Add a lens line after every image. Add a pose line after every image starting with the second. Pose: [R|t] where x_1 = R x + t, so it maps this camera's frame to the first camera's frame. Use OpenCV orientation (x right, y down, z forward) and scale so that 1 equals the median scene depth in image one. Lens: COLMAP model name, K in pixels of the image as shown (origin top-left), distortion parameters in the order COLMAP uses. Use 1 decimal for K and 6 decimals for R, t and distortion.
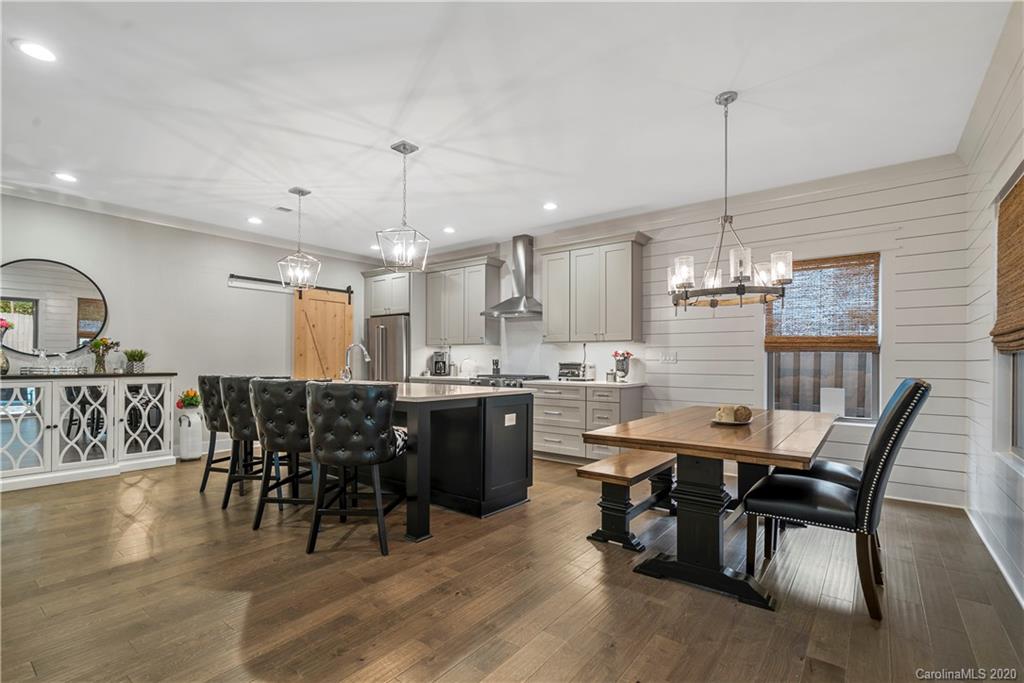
lens RADIAL K [[467.4, 0, 505.7], [0, 467.4, 356.8], [0, 0, 1]] dist [-0.002734, 0.001854]
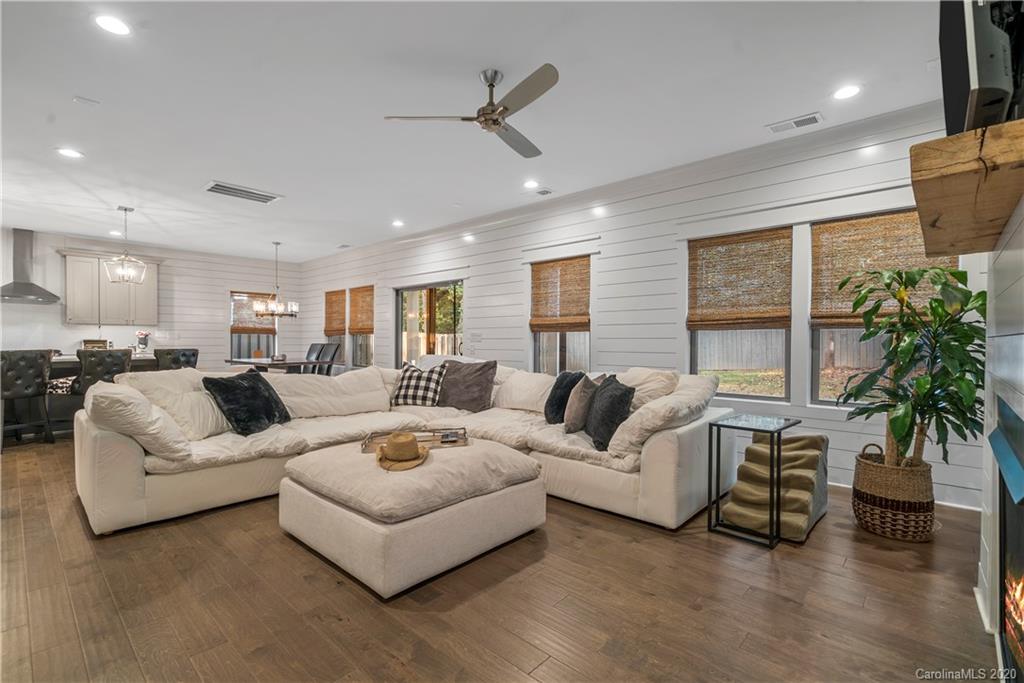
lens RADIAL K [[467.4, 0, 506.7], [0, 467.4, 339.4], [0, 0, 1]] dist [-0.002734, 0.001854]
pose [[0.092225, -0.001580, 0.995737, -1.201874], [-0.010439, 0.999942, 0.002554, -0.003735], [-0.995683, -0.010630, 0.092203, -0.343478]]
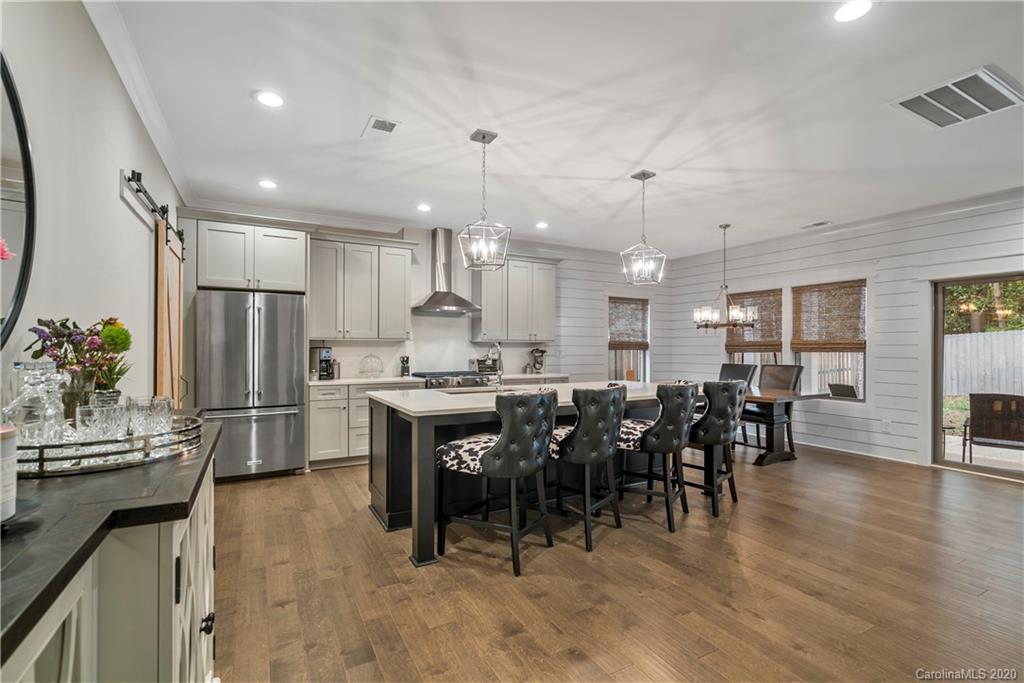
lens RADIAL K [[467.4, 0, 507.9], [0, 467.4, 346.8], [0, 0, 1]] dist [-0.002734, 0.001854]
pose [[0.397884, -0.002089, 0.917433, -0.970414], [-0.007208, 0.999959, 0.005403, -0.023968], [-0.917407, -0.008762, 0.397853, 0.590608]]
